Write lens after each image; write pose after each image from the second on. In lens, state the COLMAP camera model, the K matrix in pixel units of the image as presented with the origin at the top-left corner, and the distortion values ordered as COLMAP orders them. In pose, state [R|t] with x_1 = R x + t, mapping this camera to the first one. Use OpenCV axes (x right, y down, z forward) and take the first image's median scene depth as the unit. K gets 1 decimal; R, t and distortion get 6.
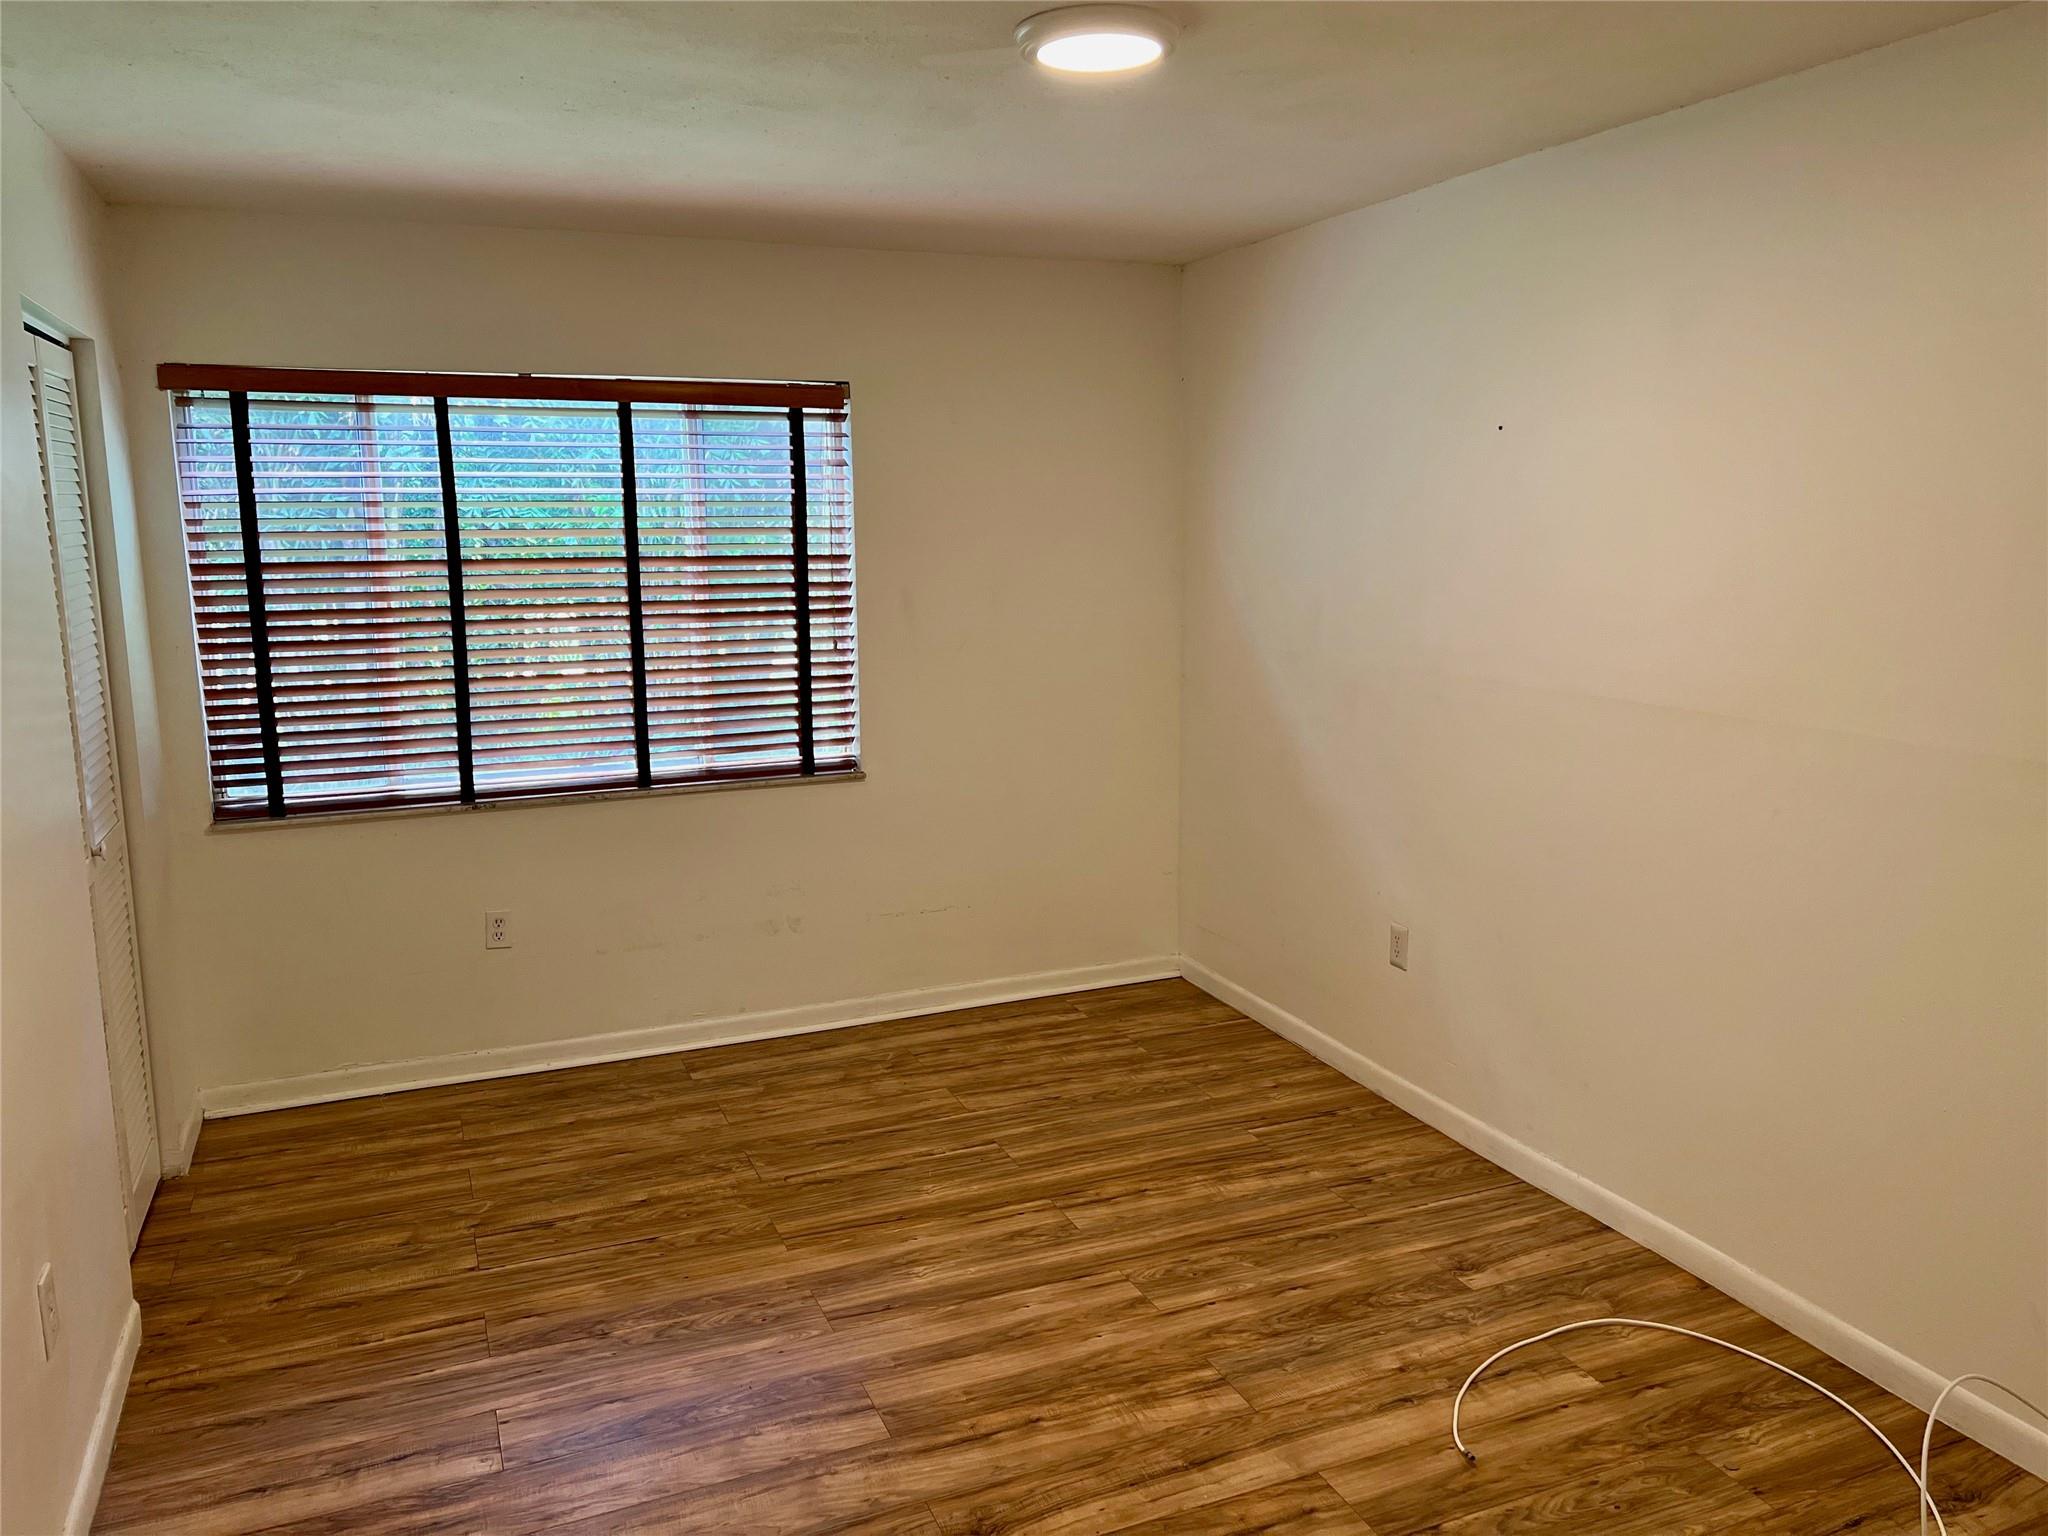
lens RADIAL K [[1545.4, 0, 1024.5], [0, 1545.4, 761.7], [0, 0, 1]] dist [0.060413, -0.068616]
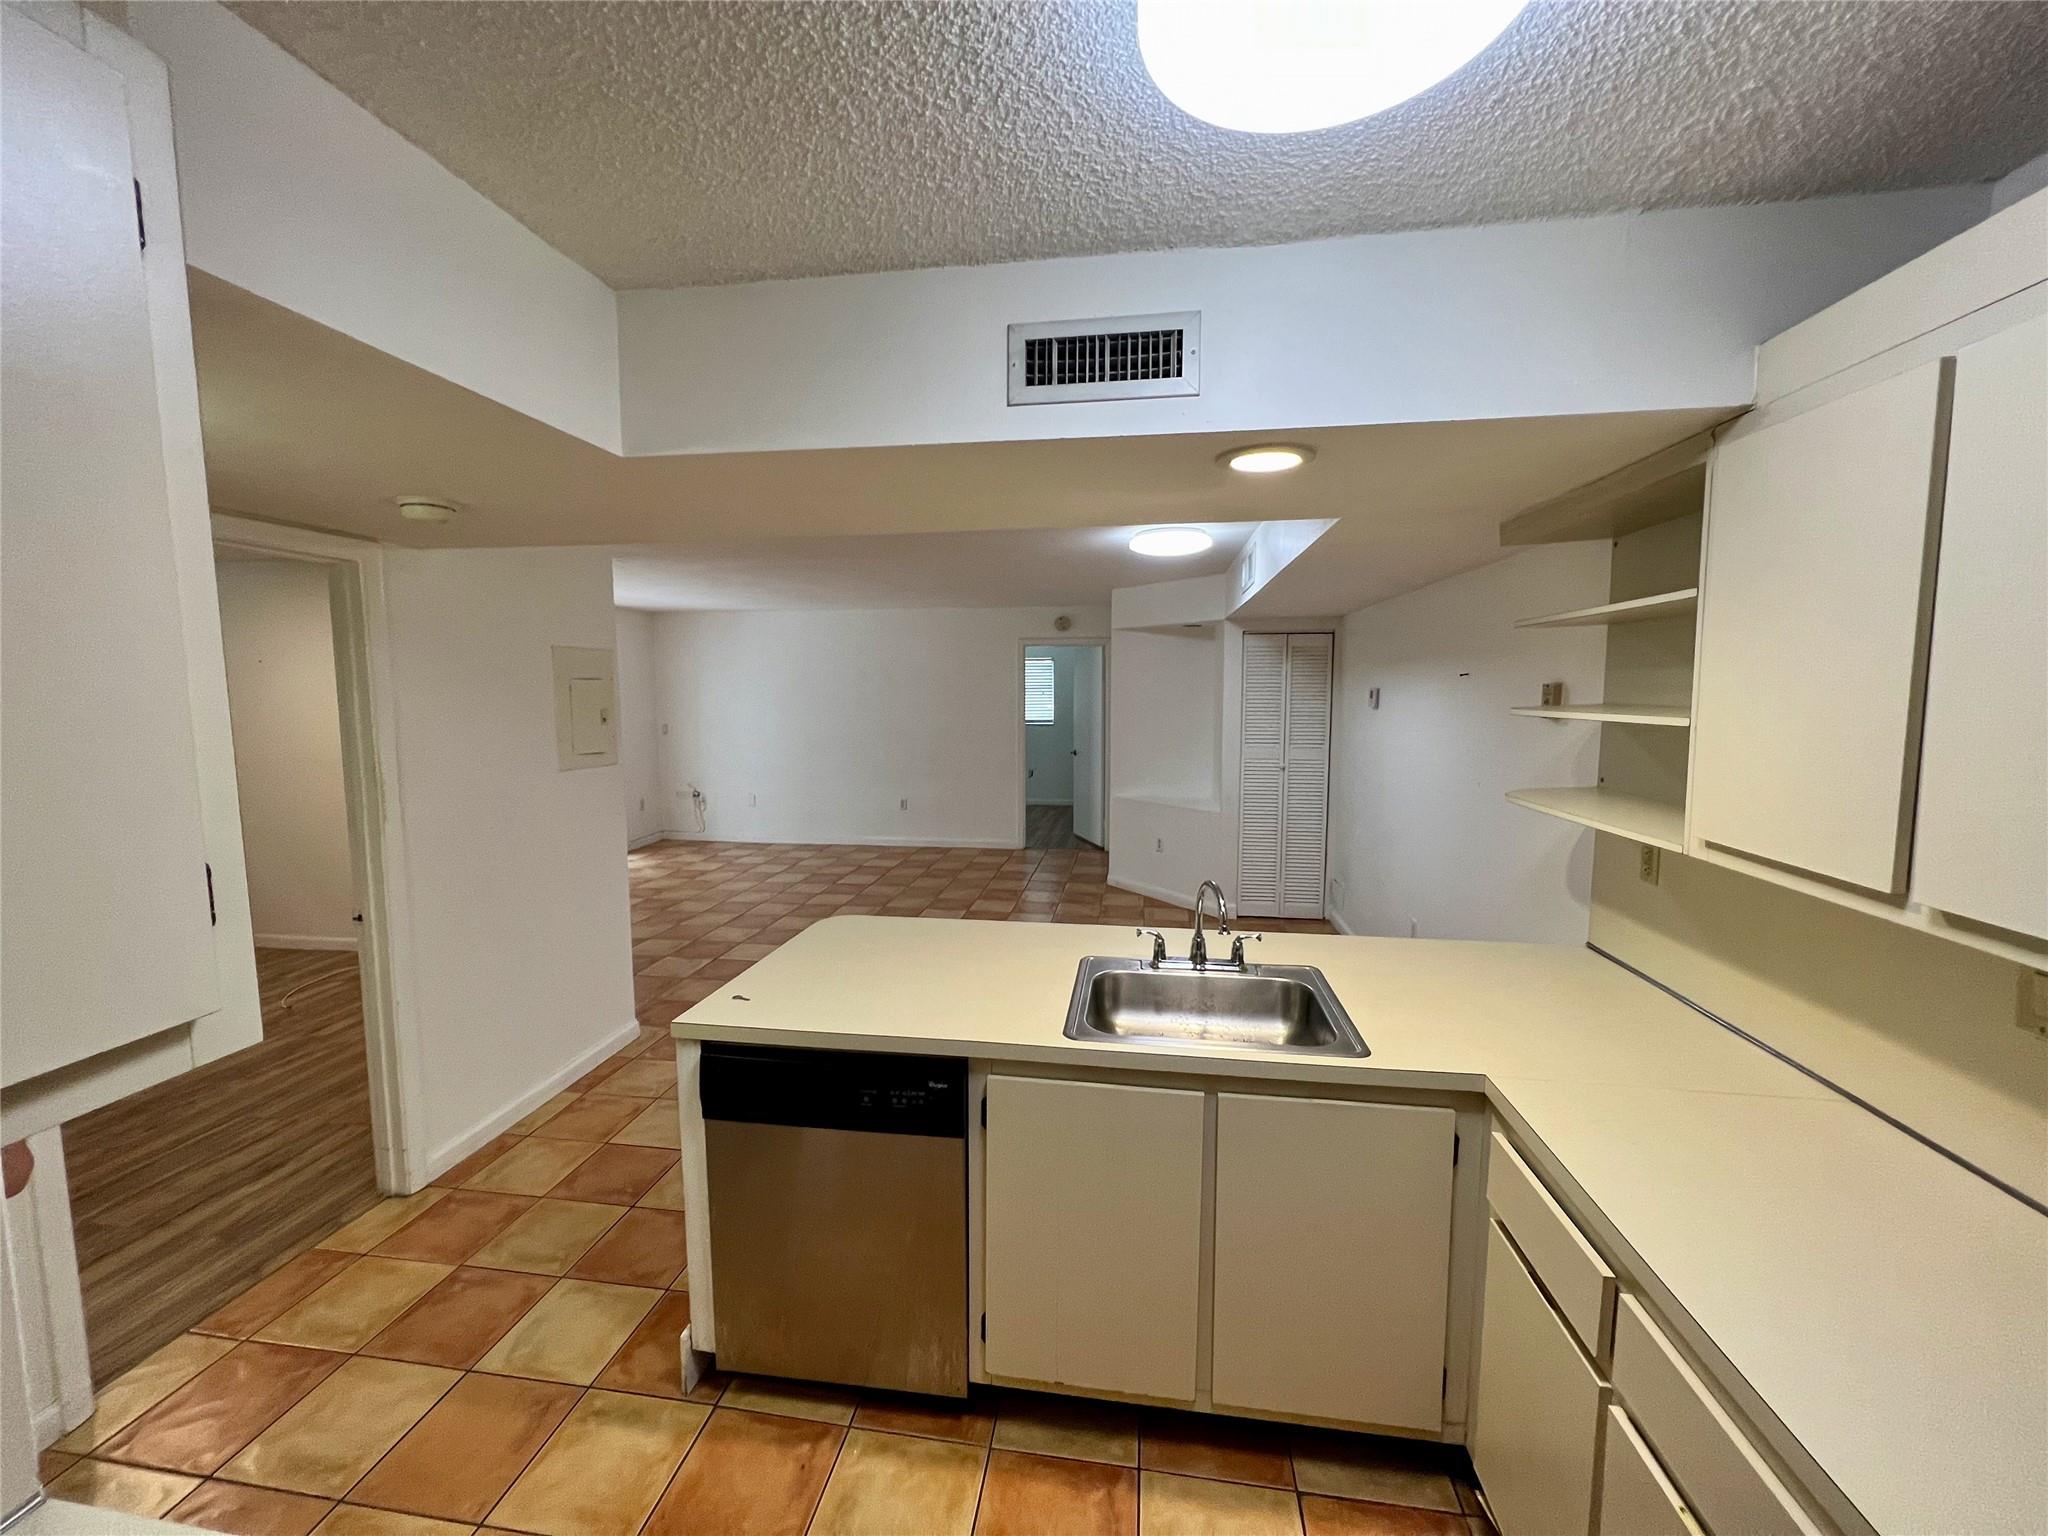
lens RADIAL K [[821.5, 0, 1025.4], [0, 821.5, 757.9], [0, 0, 1]] dist [-0.003633, 0.001040]
pose [[0.512695, -0.068330, 0.855847, -0.219681], [0.137203, 0.990538, -0.003108, 0.125225], [-0.847537, 0.119018, 0.517219, -0.772058]]
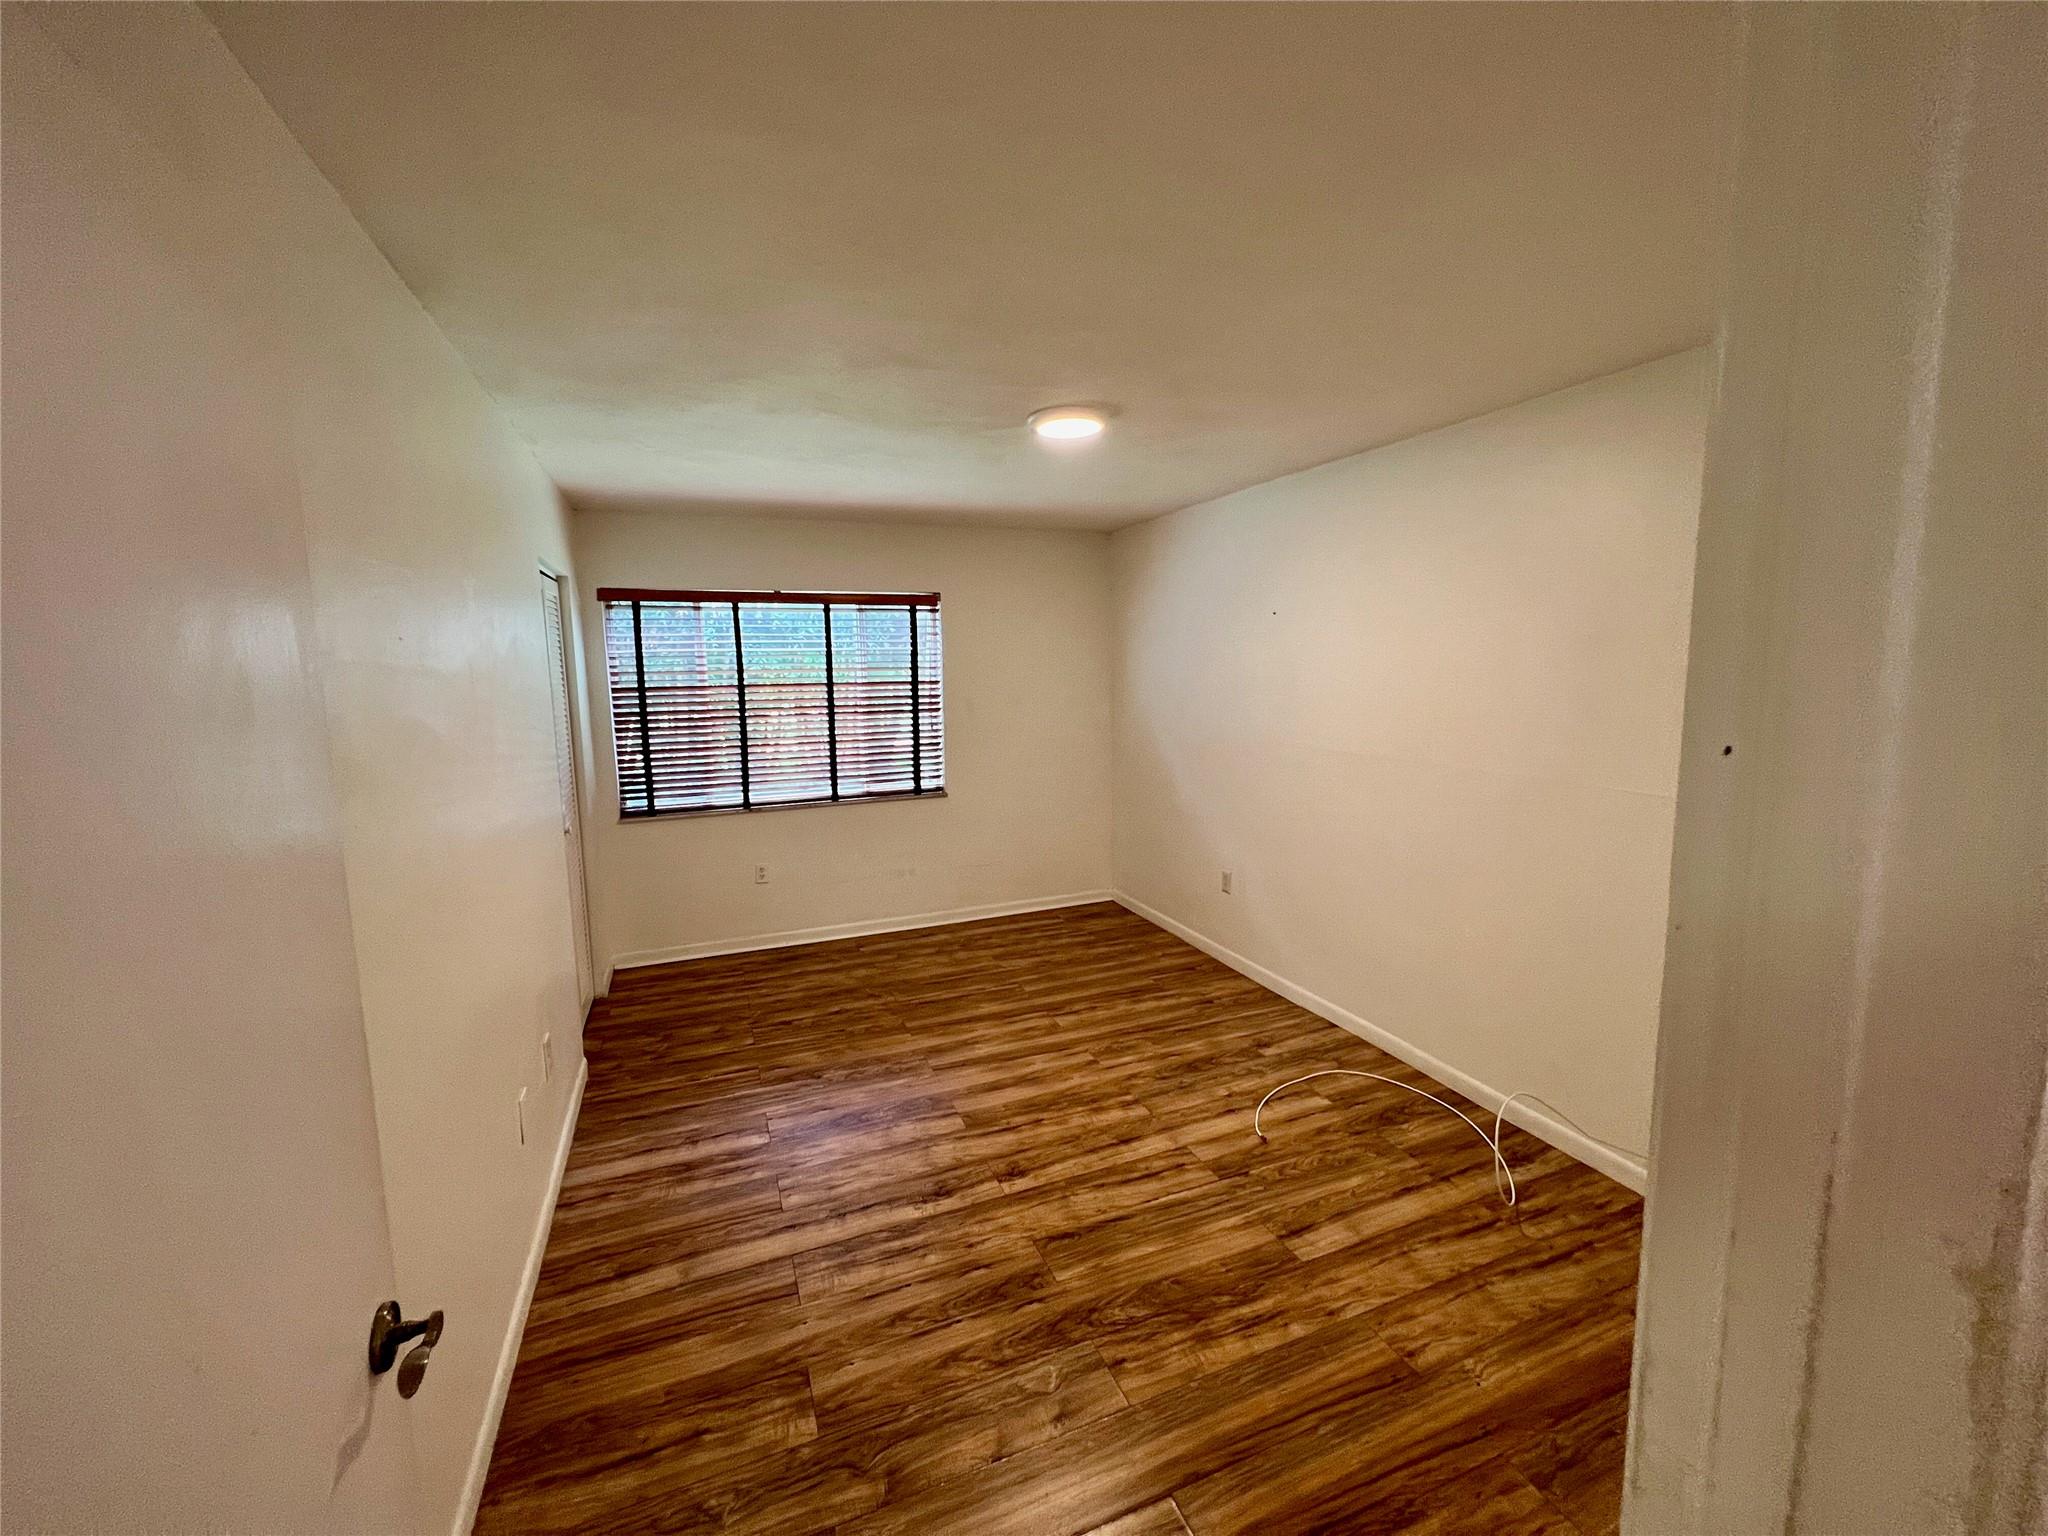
lens RADIAL K [[821.5, 0, 1009.6], [0, 821.5, 765.1], [0, 0, 1]] dist [-0.003633, 0.001040]
pose [[0.999751, -0.004193, -0.021901, -0.005466], [0.003449, 0.999420, -0.033881, 0.010002], [0.022030, 0.033797, 0.999186, -0.032347]]
